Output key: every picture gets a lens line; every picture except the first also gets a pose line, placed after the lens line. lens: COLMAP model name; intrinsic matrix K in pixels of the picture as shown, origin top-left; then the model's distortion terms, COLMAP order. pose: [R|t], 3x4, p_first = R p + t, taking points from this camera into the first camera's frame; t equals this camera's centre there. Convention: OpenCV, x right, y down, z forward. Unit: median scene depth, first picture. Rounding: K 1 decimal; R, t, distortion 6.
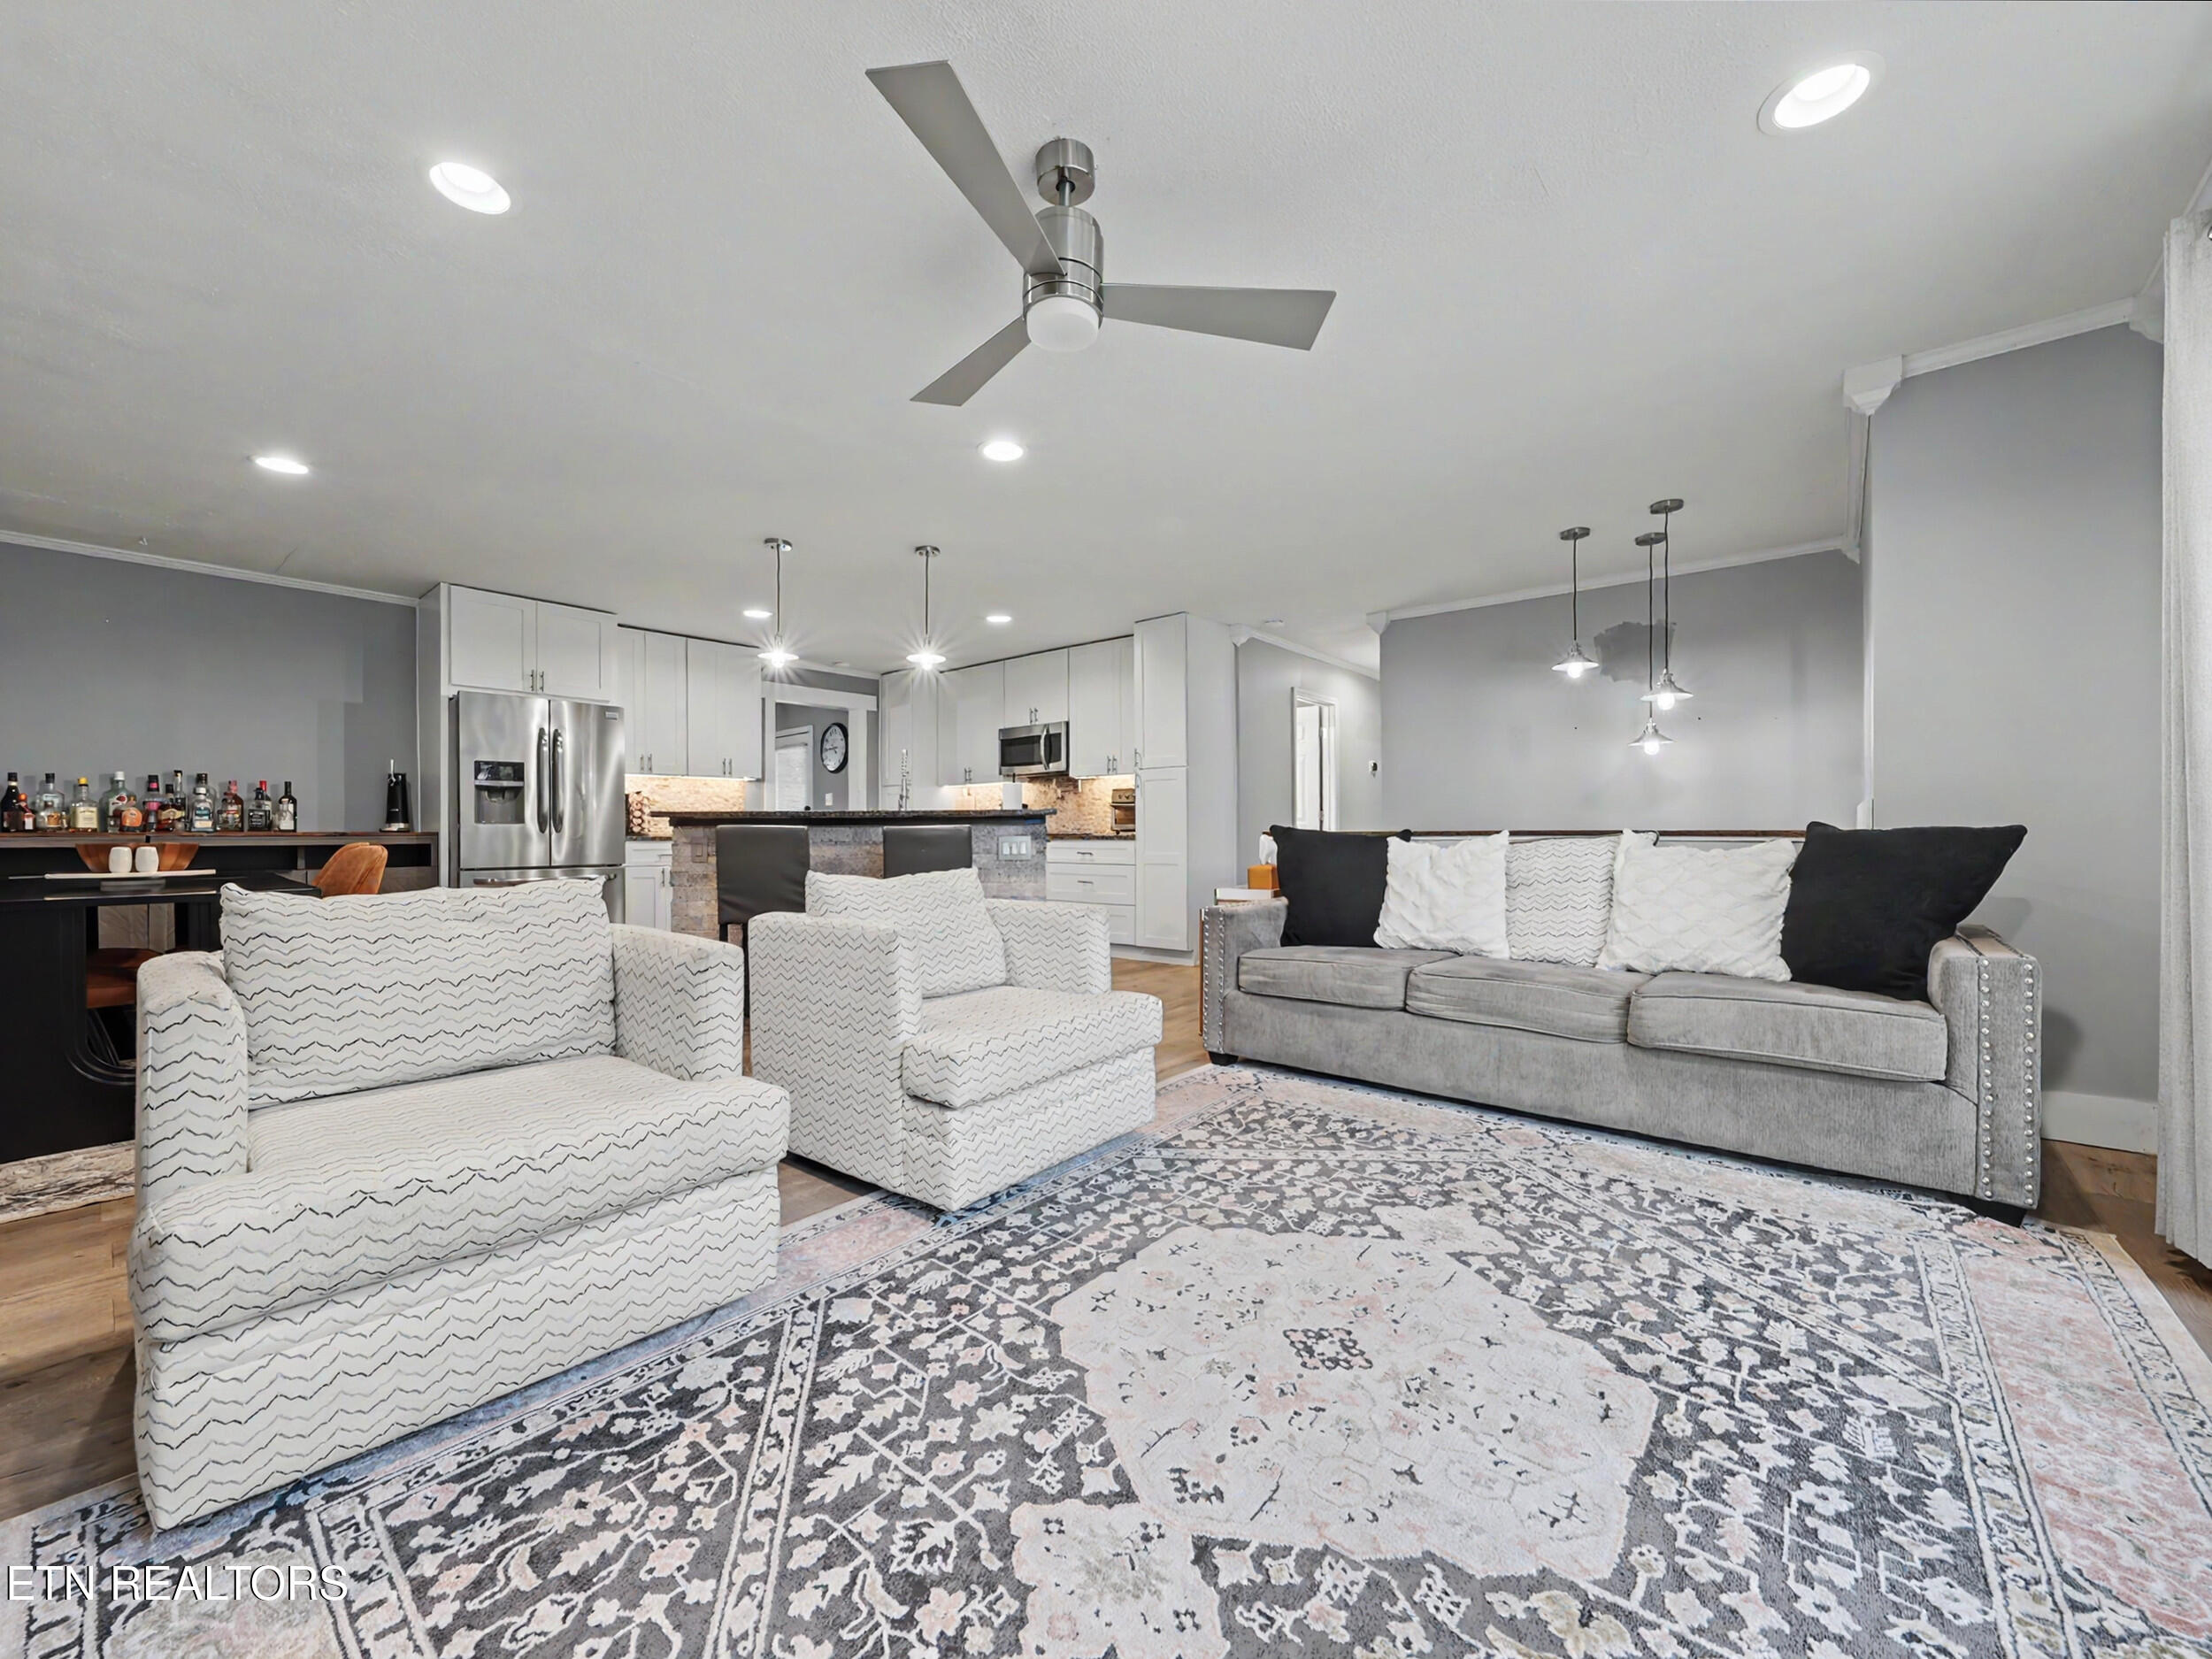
lens RADIAL K [[844.0, 0, 1103.0], [0, 844.0, 832.3], [0, 0, 1]] dist [-0.012769, 0.003416]
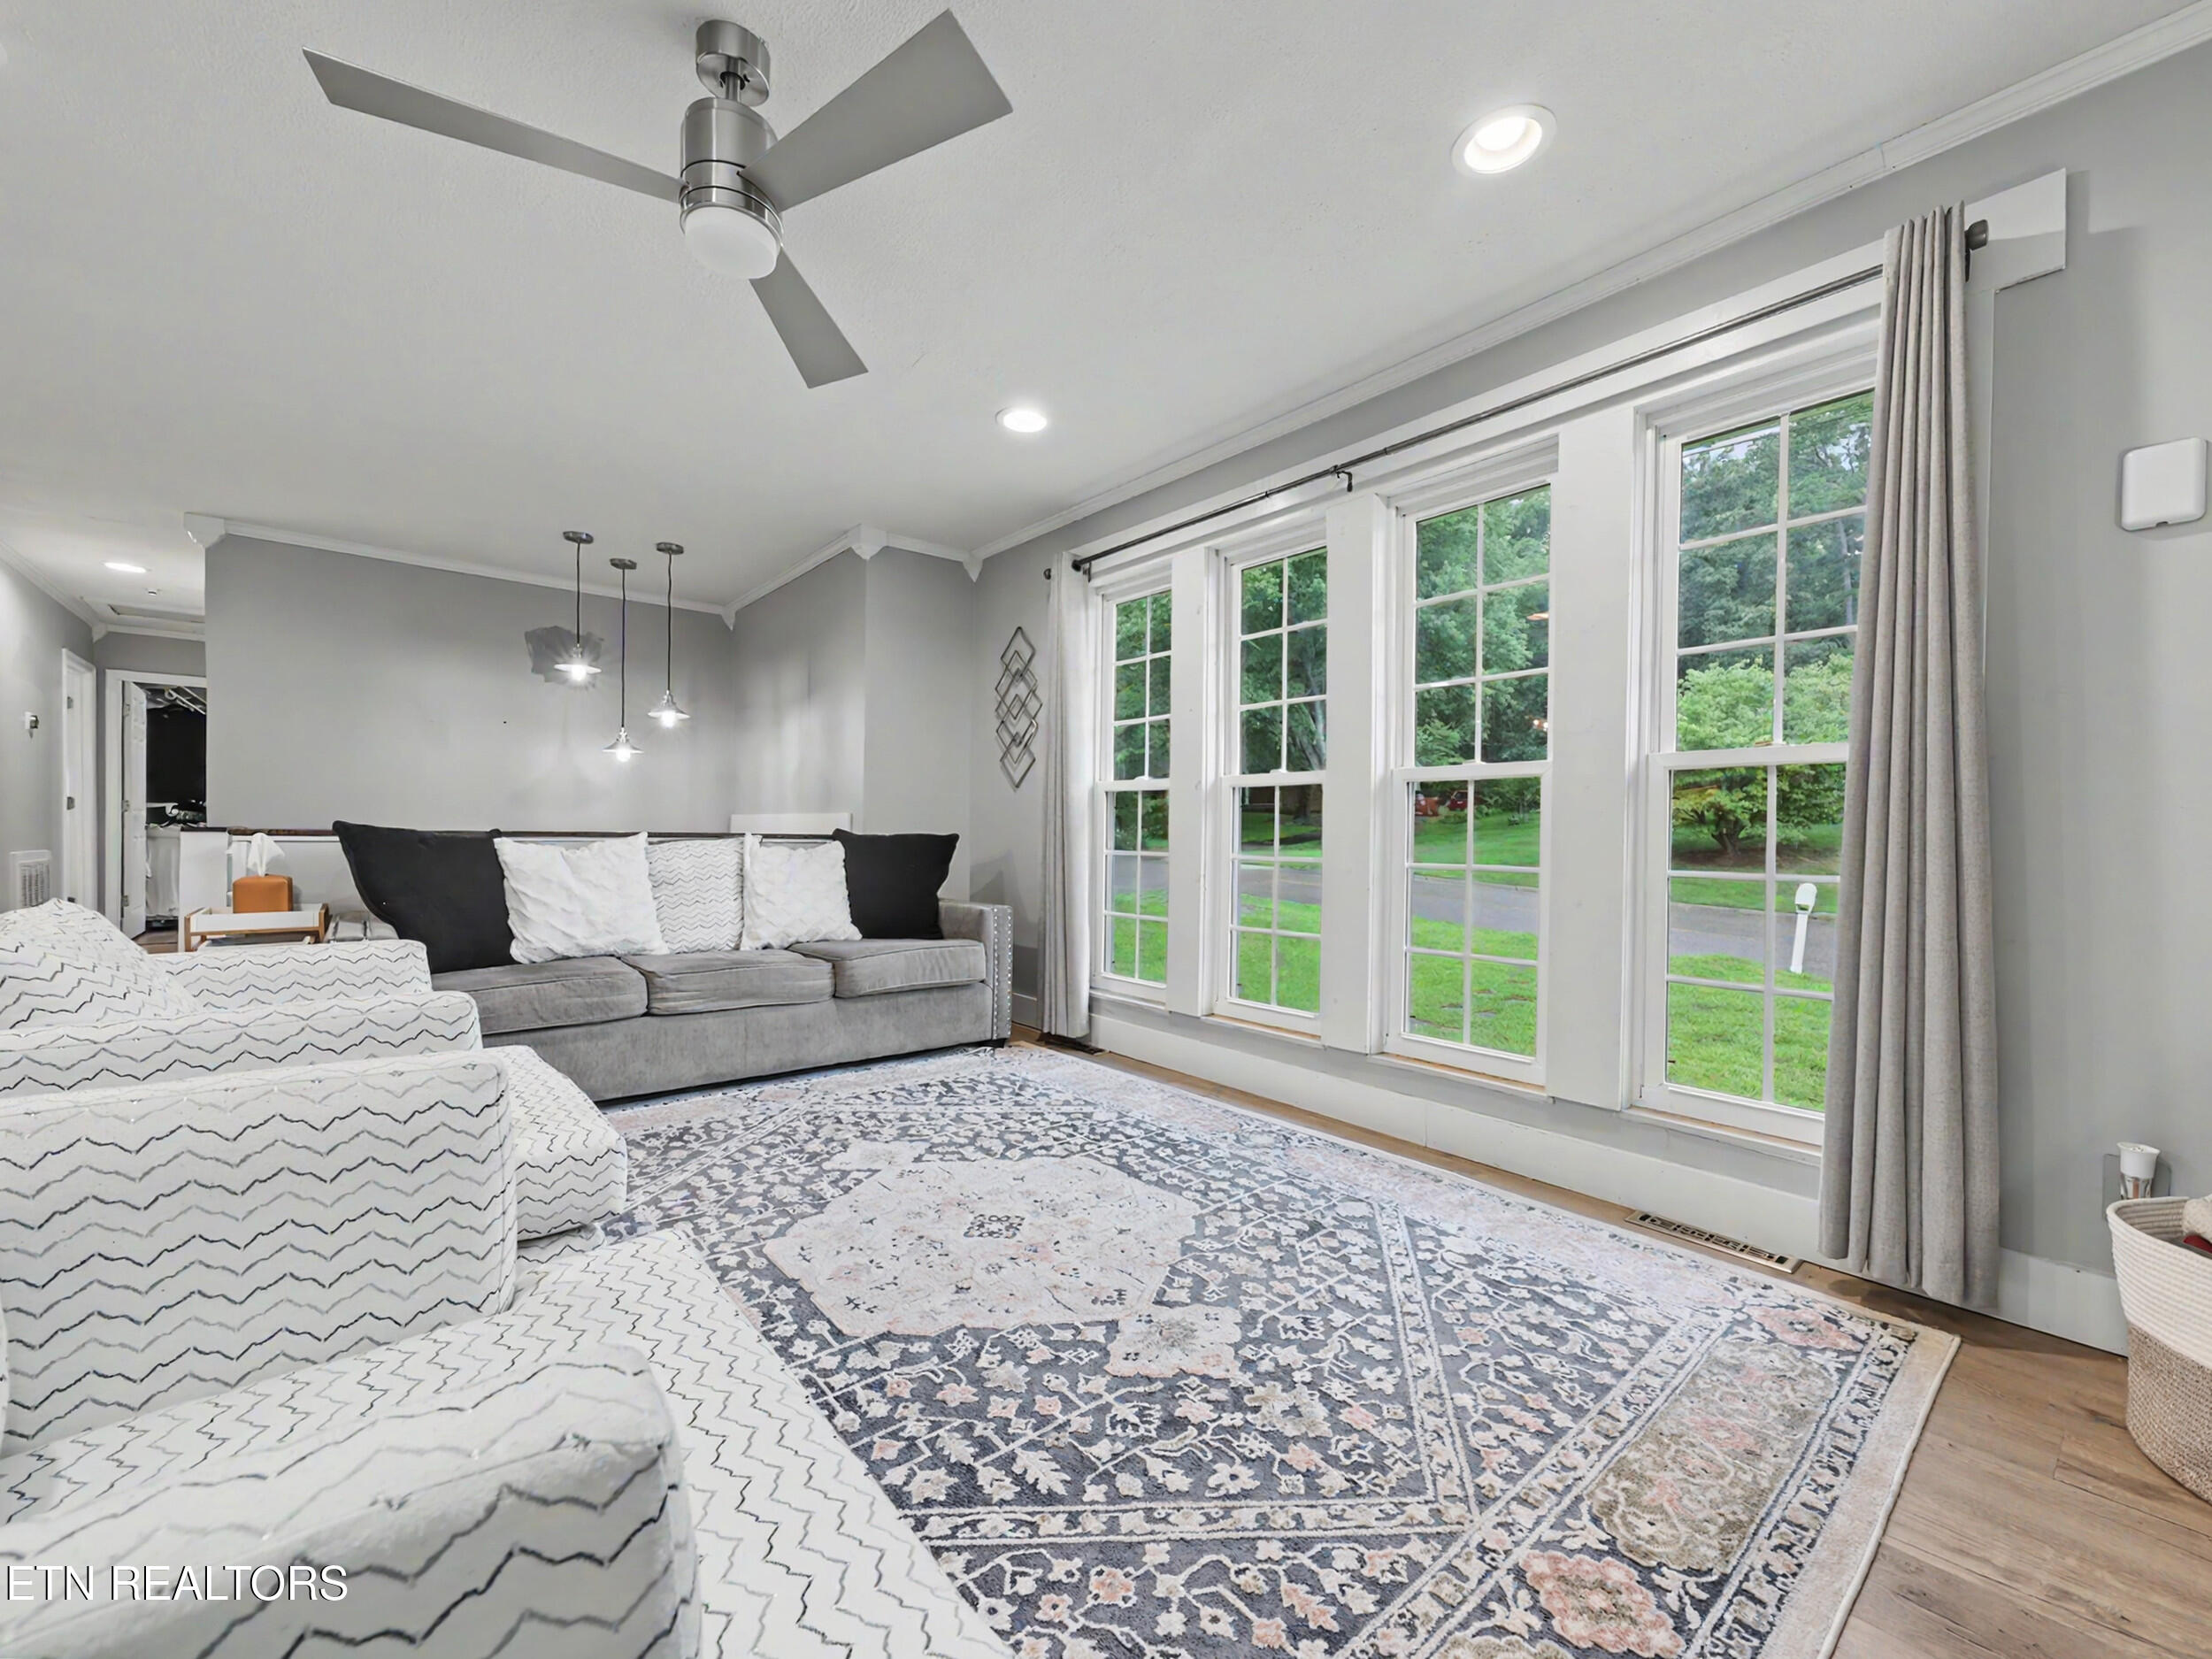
lens RADIAL K [[844.0, 0, 1103.0], [0, 844.0, 832.3], [0, 0, 1]] dist [-0.012769, 0.003416]
pose [[0.204870, 0.007240, 0.978762, -0.822553], [-0.015241, 0.999875, -0.004206, -0.012599], [-0.978671, -0.014056, 0.204955, 0.449712]]
